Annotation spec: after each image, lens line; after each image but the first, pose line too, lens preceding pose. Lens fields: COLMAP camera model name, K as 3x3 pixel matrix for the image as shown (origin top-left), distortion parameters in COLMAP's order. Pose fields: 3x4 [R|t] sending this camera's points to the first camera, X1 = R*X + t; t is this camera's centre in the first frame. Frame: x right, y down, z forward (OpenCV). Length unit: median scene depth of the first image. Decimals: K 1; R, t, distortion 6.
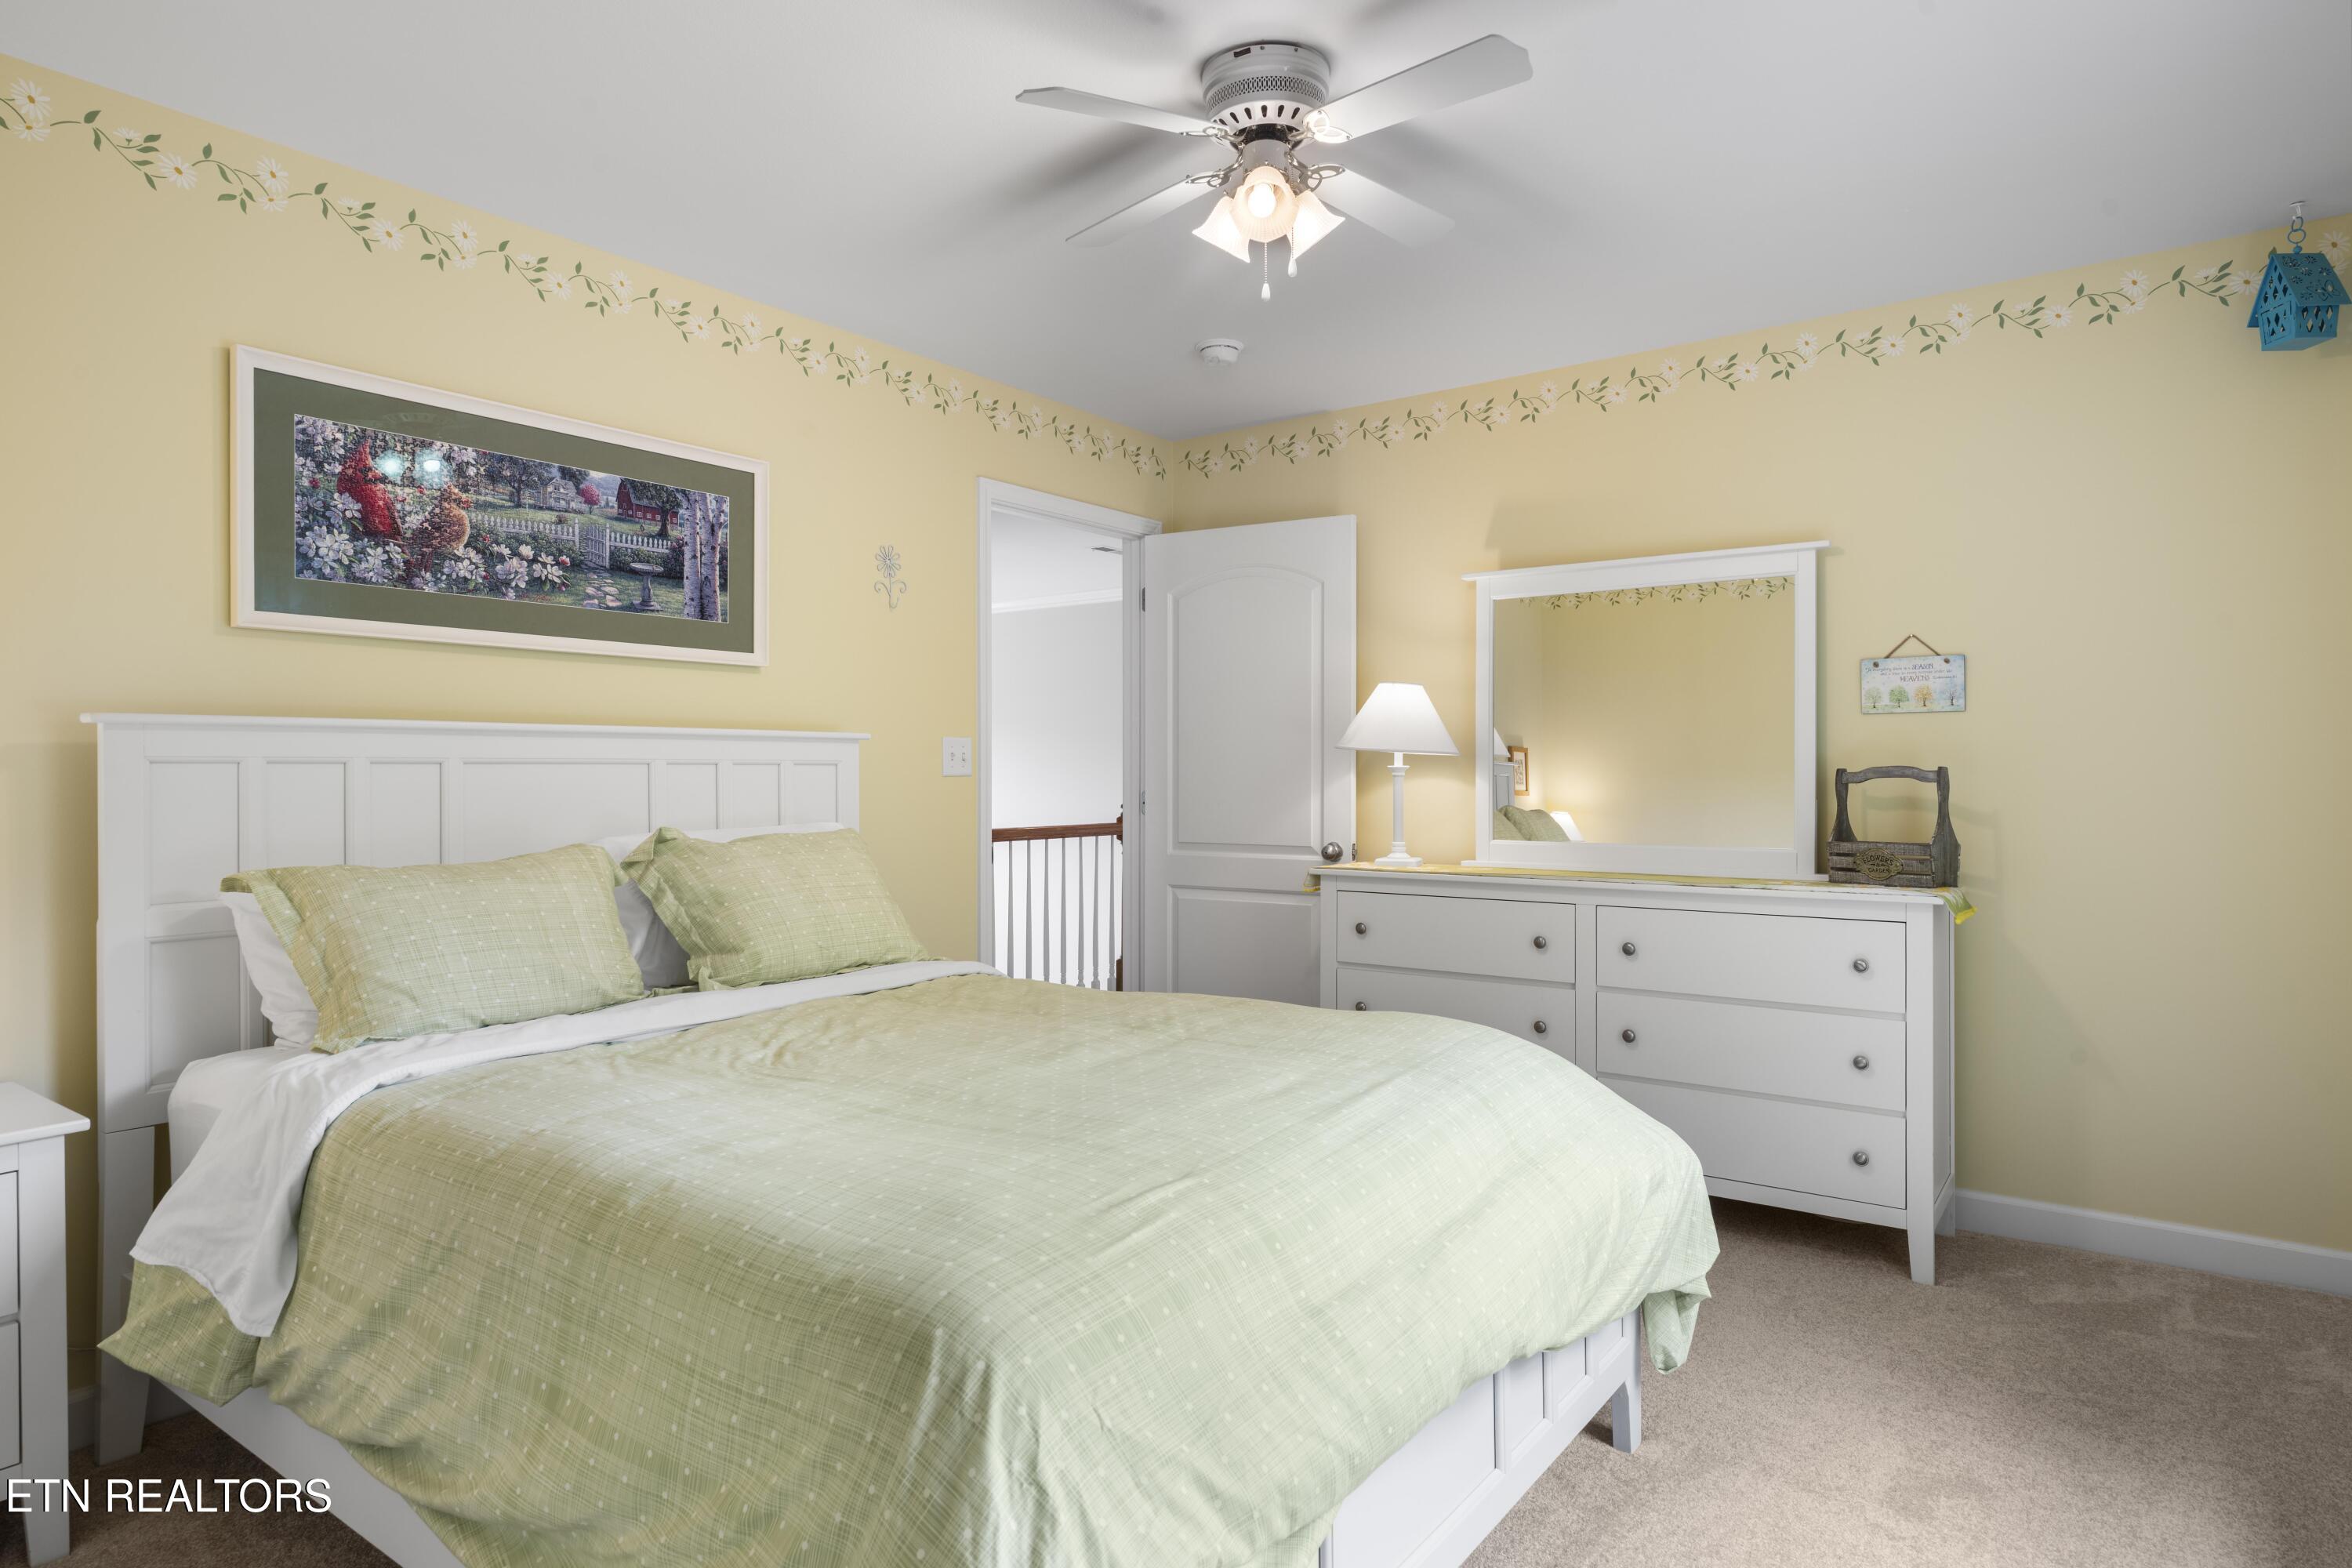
lens RADIAL K [[1336.8, 0, 1176.6], [0, 1336.8, 766.4], [0, 0, 1]] dist [-0.001247, 0.000812]
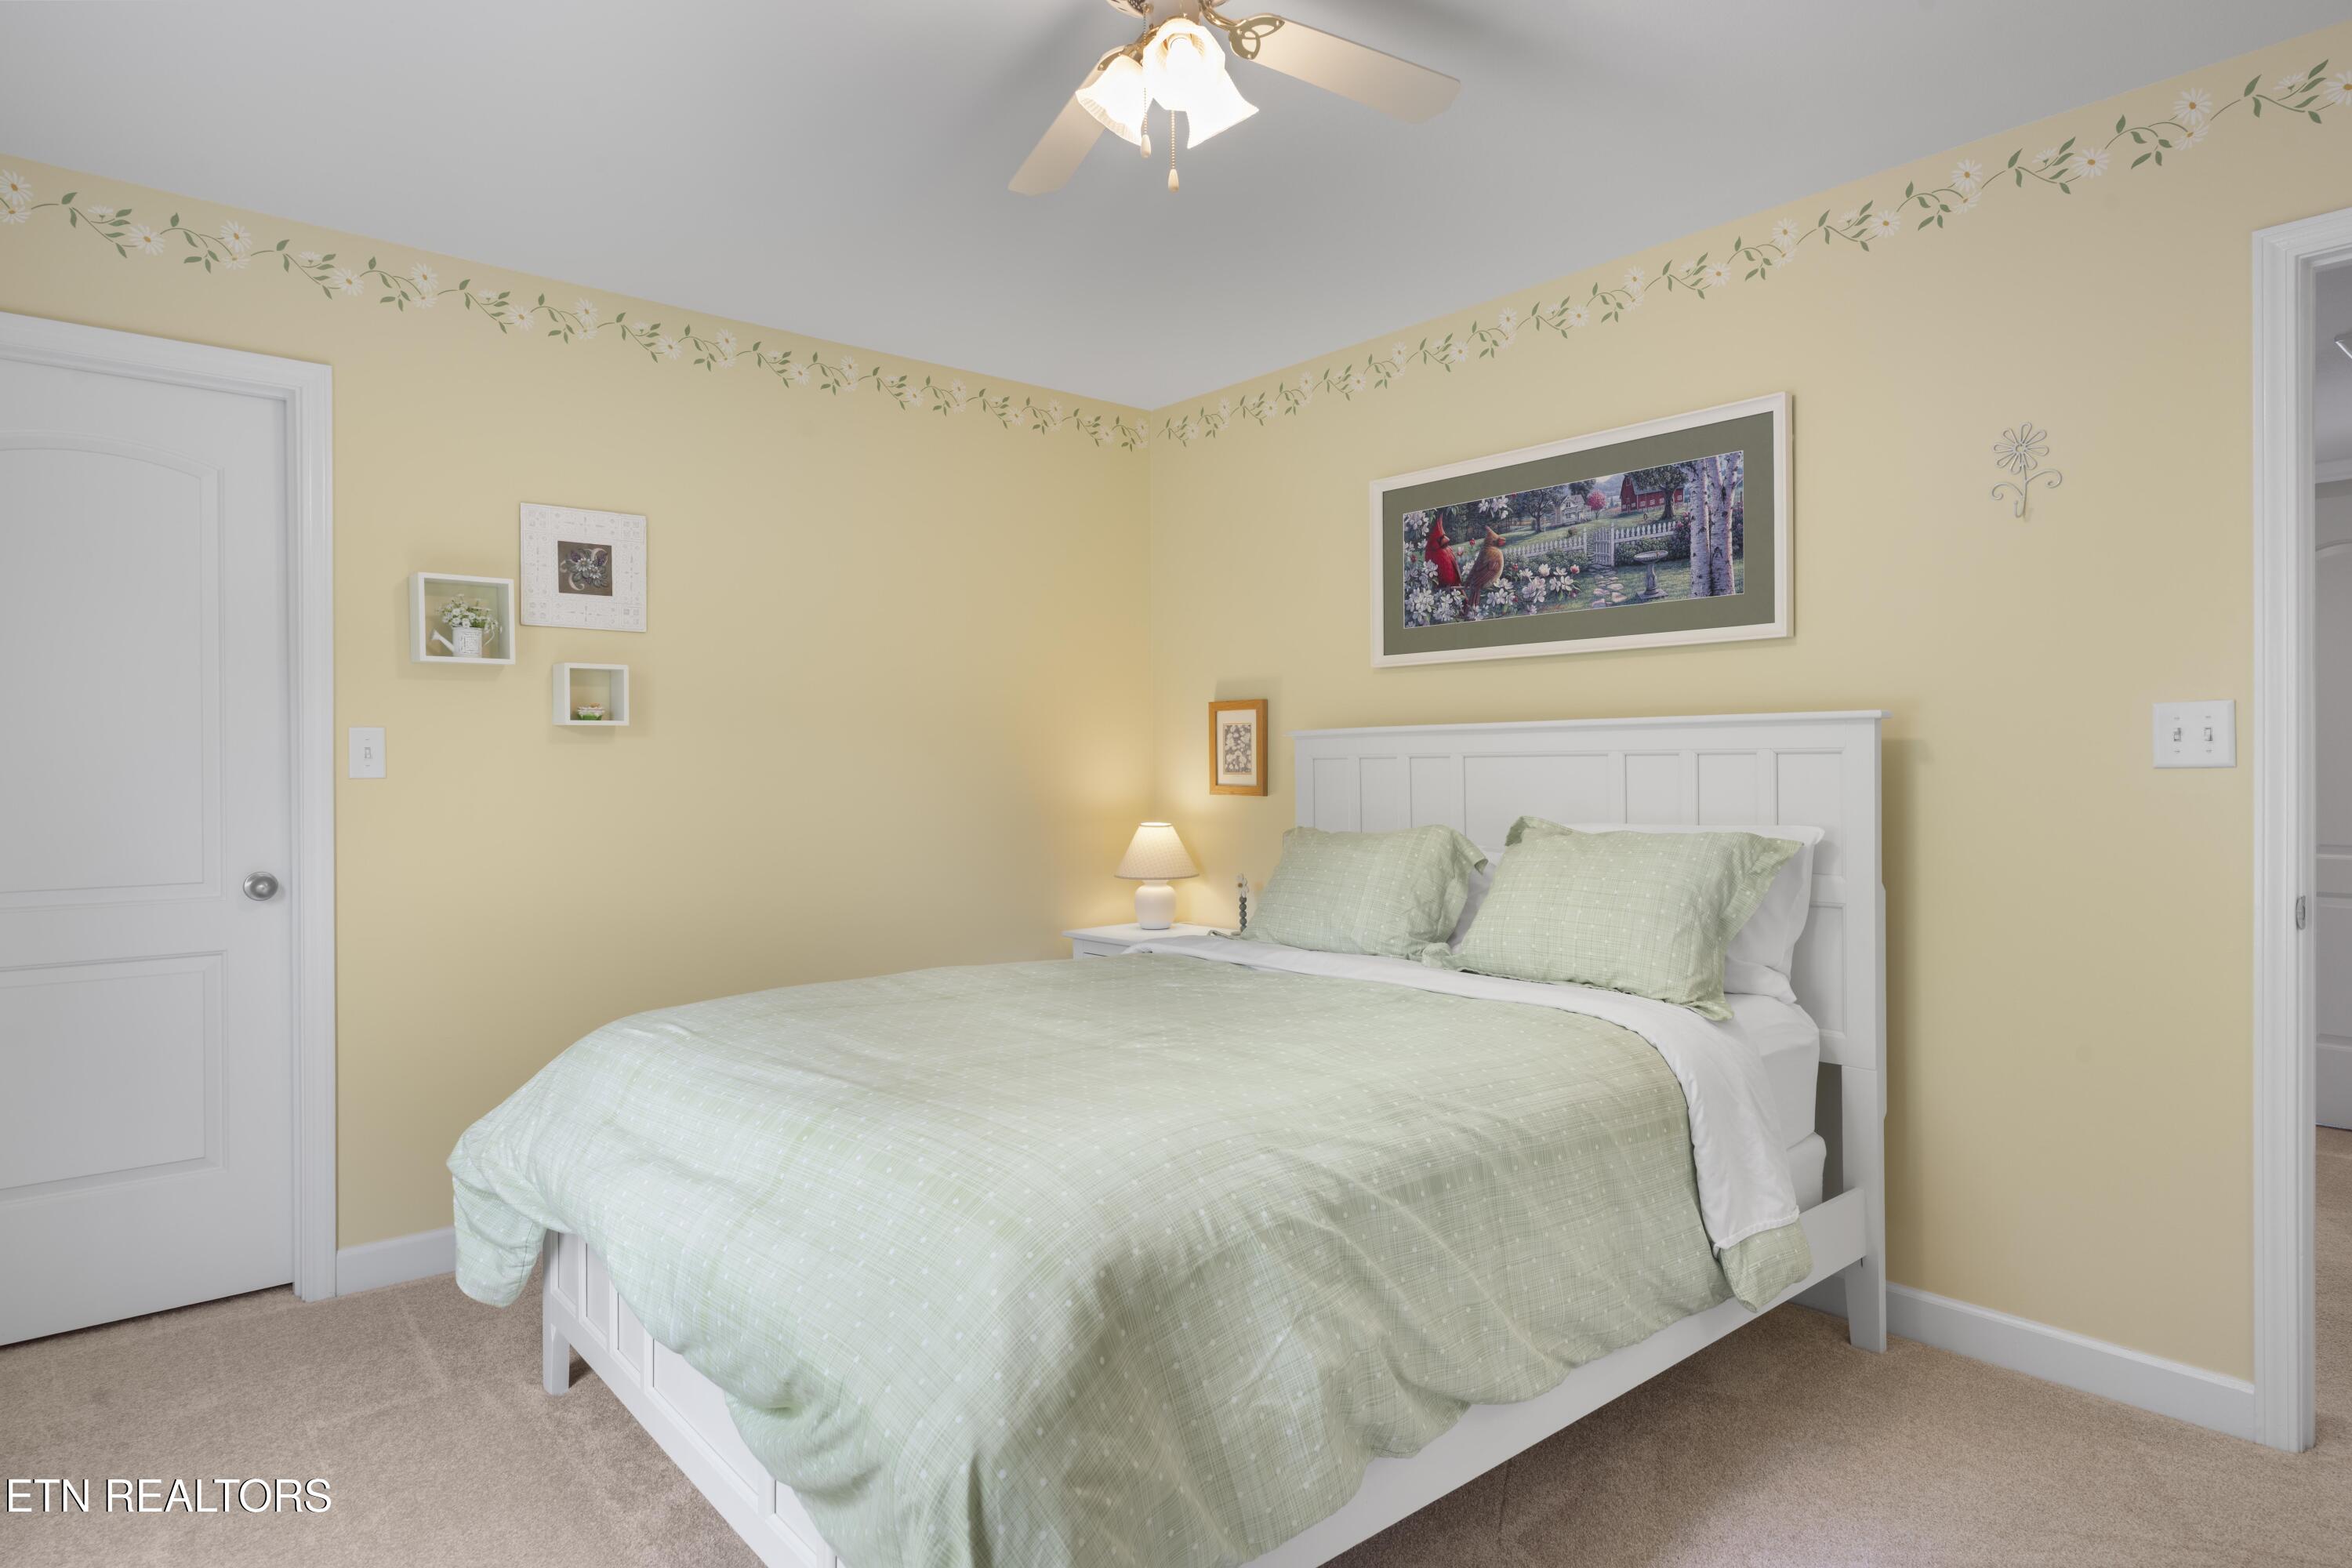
lens RADIAL K [[1336.8, 0, 1176.6], [0, 1336.8, 766.4], [0, 0, 1]] dist [-0.001247, 0.000812]
pose [[-0.228277, 0.004149, -0.973587, 0.669391], [0.010319, 0.999945, 0.001842, 0.001310], [0.973541, -0.009626, -0.228307, 0.920429]]
